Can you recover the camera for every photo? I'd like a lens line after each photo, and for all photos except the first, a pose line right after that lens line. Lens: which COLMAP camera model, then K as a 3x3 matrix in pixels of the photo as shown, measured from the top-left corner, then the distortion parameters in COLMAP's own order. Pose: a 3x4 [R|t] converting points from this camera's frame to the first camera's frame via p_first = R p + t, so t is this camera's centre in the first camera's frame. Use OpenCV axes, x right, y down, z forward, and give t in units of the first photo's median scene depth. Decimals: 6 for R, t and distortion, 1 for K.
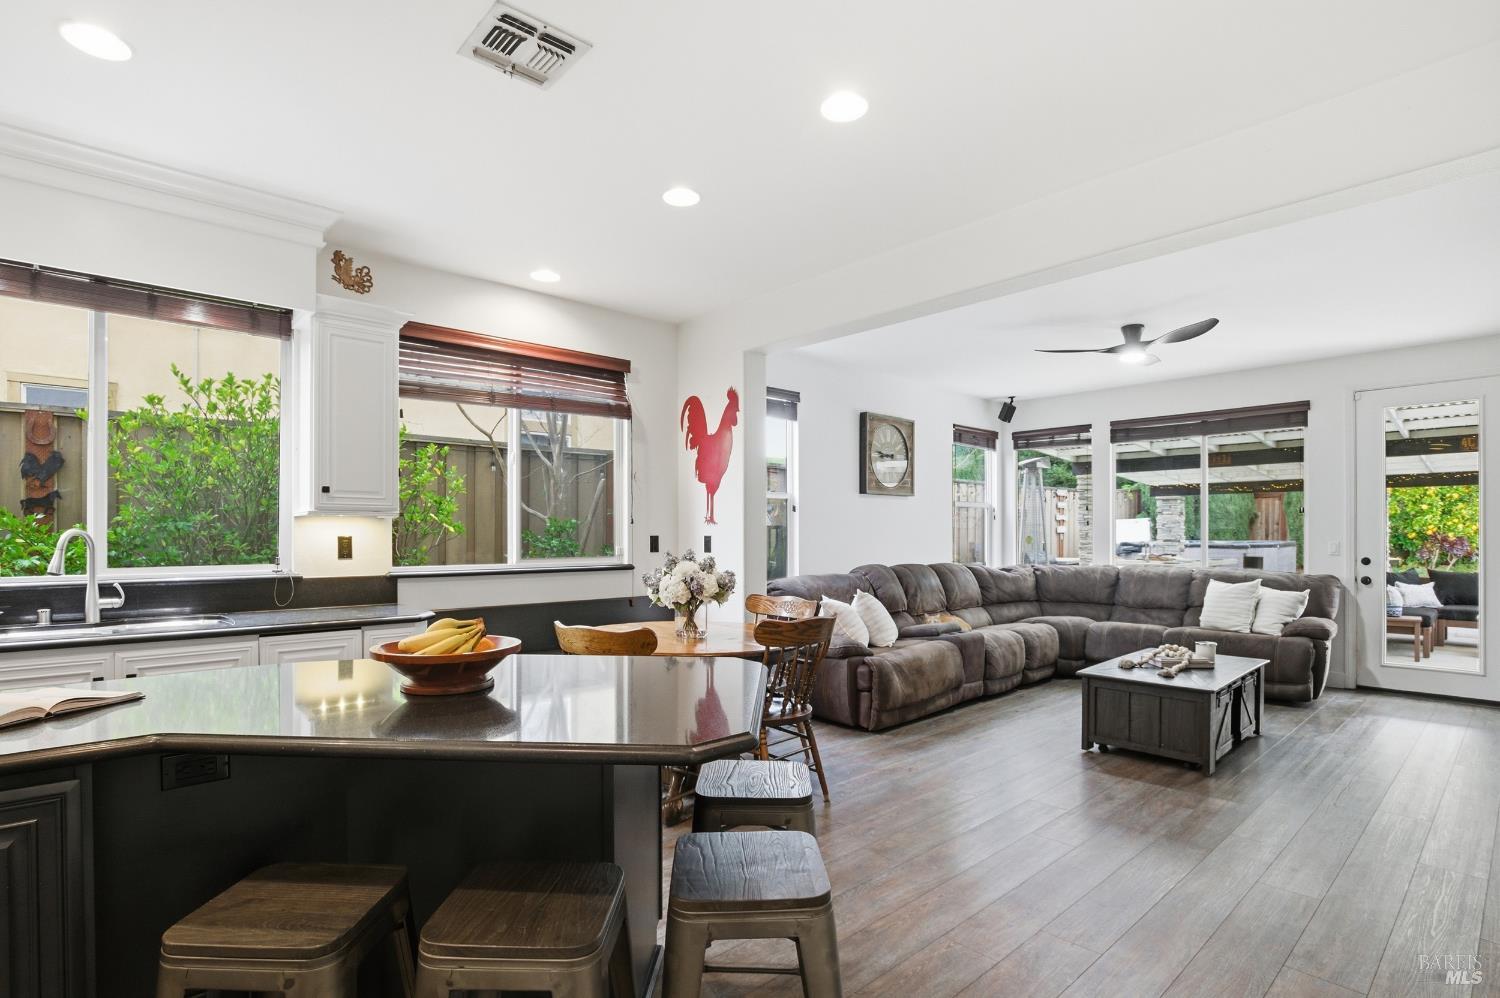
lens RADIAL K [[734.0, 0, 755.5], [0, 734.0, 533.0], [0, 0, 1]] dist [-0.000305, -0.009650]
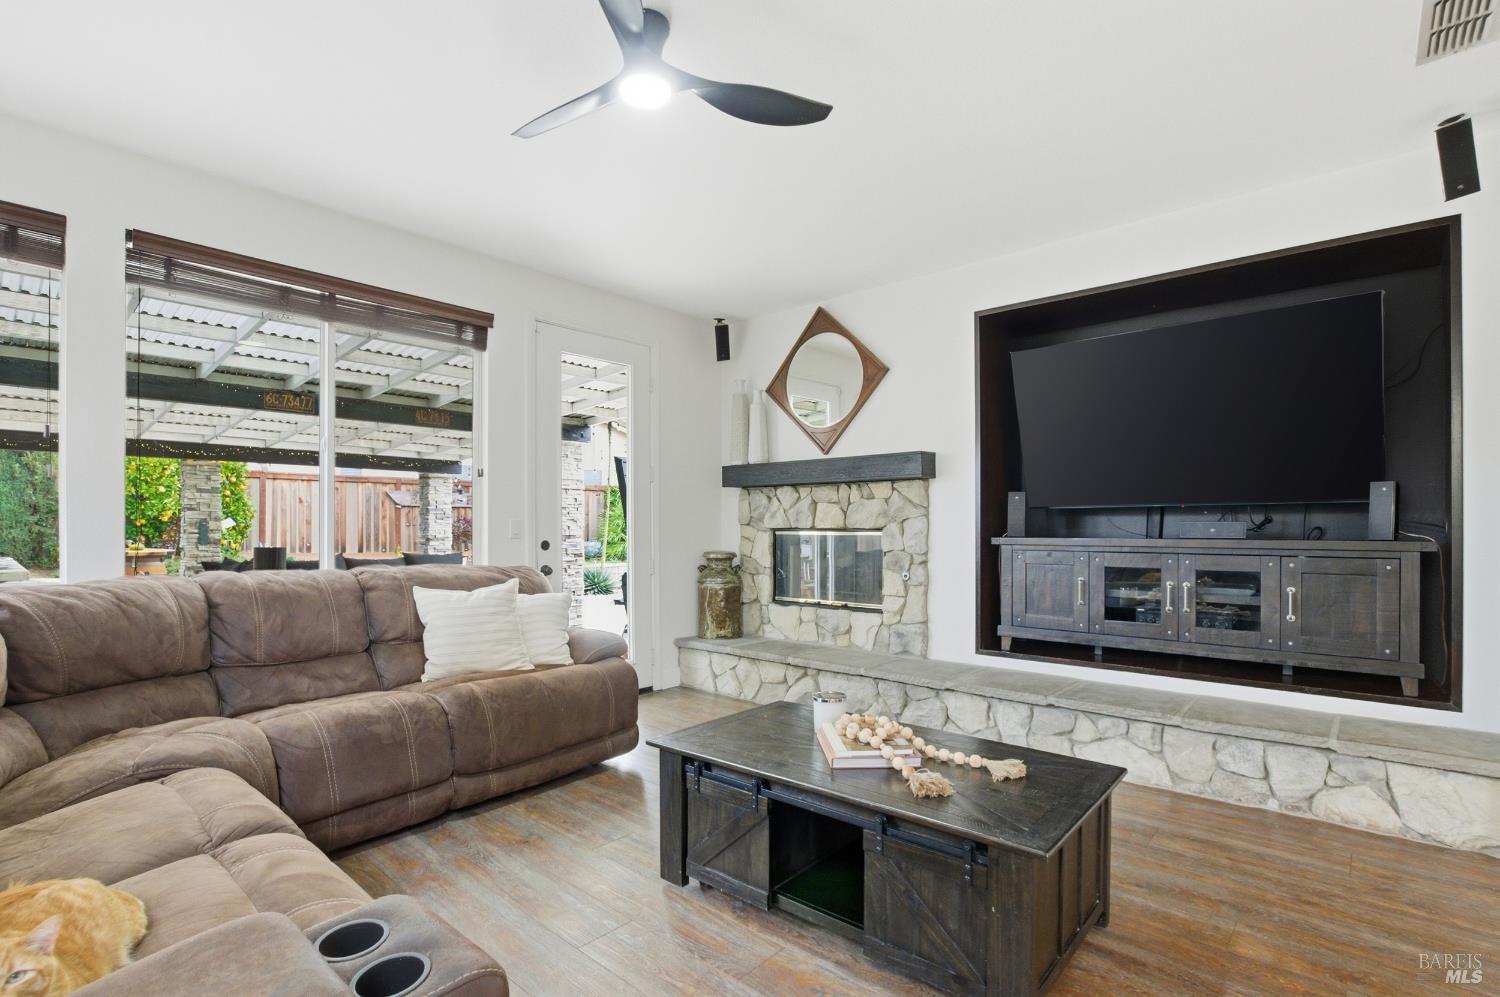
lens RADIAL K [[712.0, 0, 740.8], [0, 712.0, 534.7], [0, 0, 1]] dist [-0.032548, 0.000337]
pose [[-0.092020, -0.009839, 0.995709, 0.069888], [-0.001701, 0.999951, 0.009723, 0.017792], [-0.995756, -0.000799, -0.092032, 0.771821]]
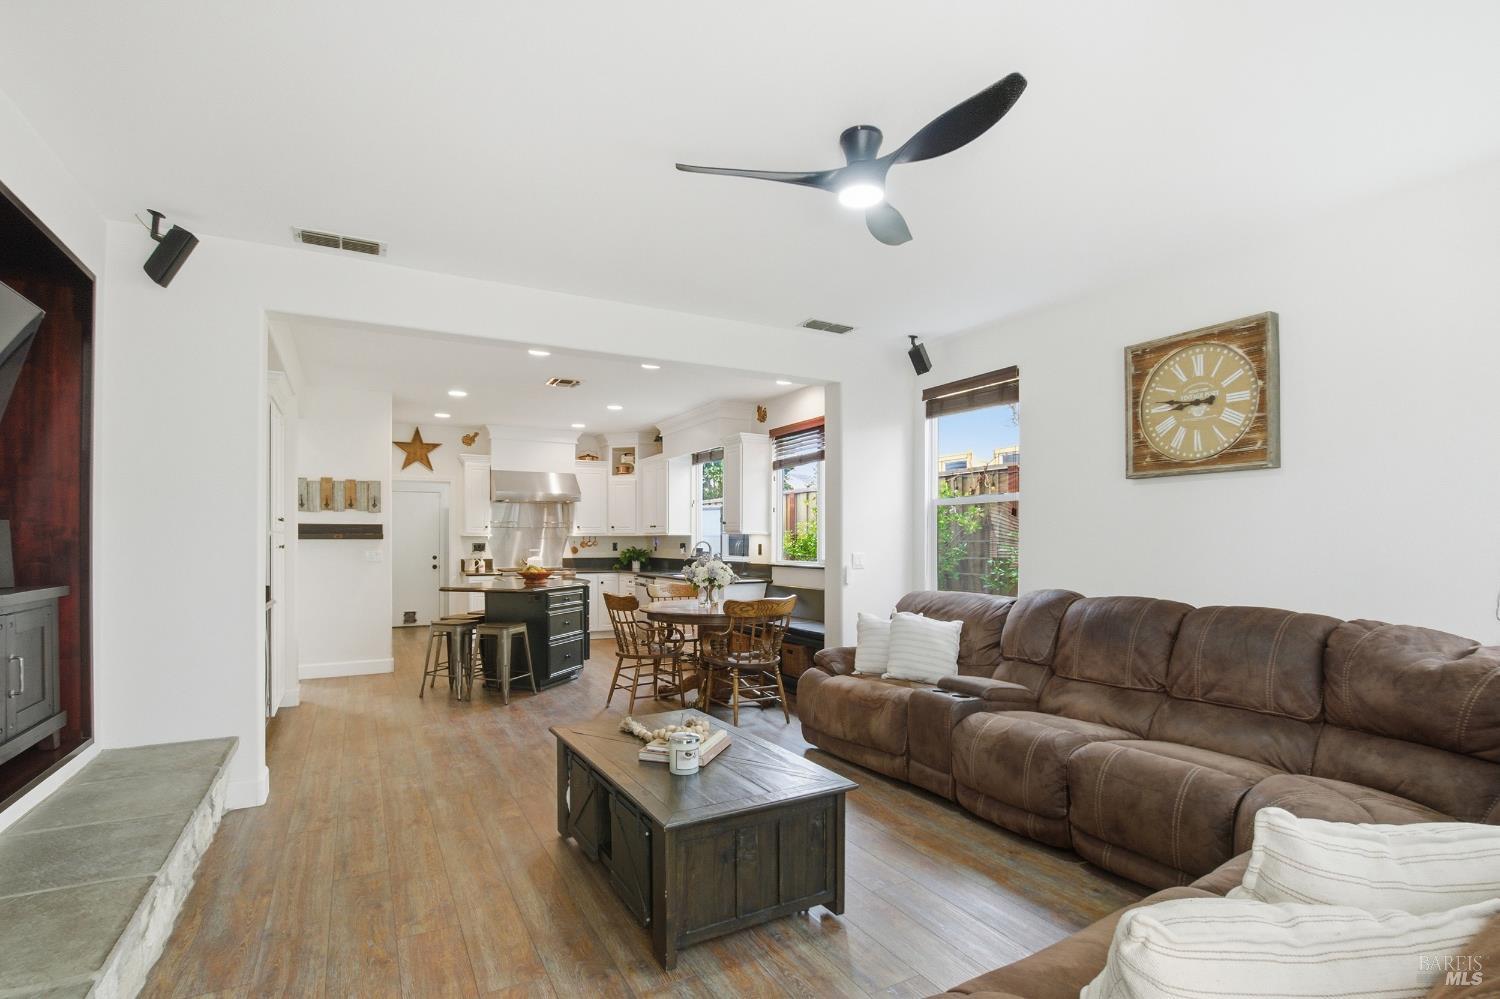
lens RADIAL K [[712.0, 0, 740.8], [0, 712.0, 535.7], [0, 0, 1]] dist [-0.032548, 0.000337]
pose [[-0.244539, -0.002762, -0.969635, 0.779319], [0.004863, 0.999980, -0.004075, -0.006142], [0.969627, -0.005712, -0.244521, 0.812620]]
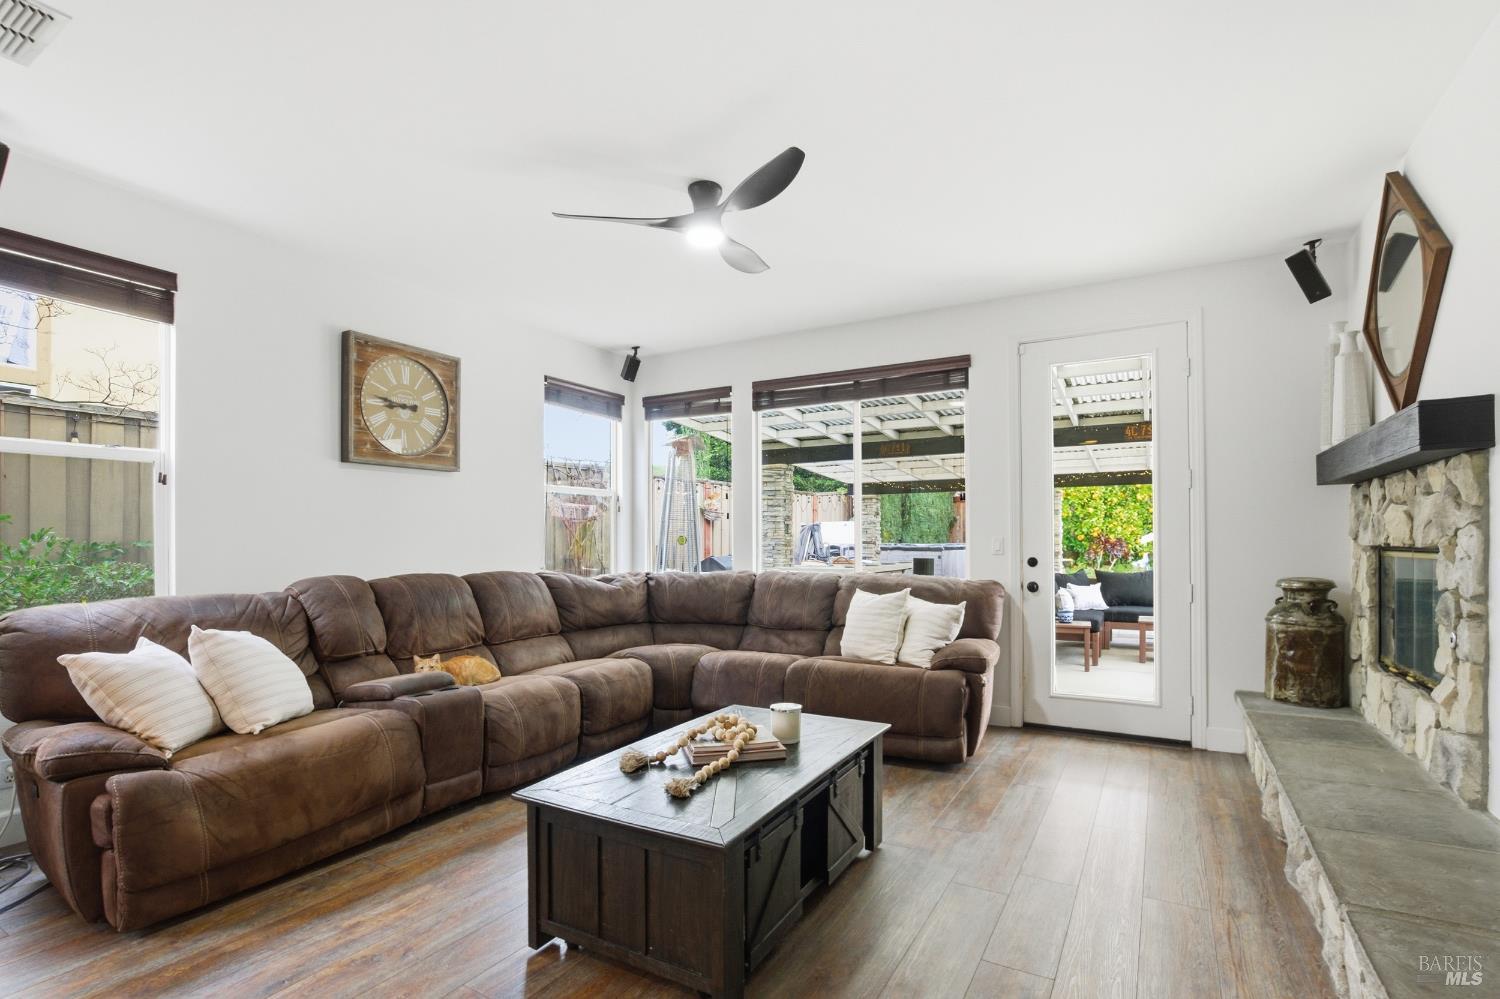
lens RADIAL K [[712.0, 0, 740.8], [0, 712.0, 535.7], [0, 0, 1]] dist [-0.032548, 0.000337]
pose [[0.959681, -0.000544, 0.281092, 0.294680], [0.002650, 0.999971, -0.007112, 0.013730], [-0.281080, 0.007570, 0.959654, 0.329397]]
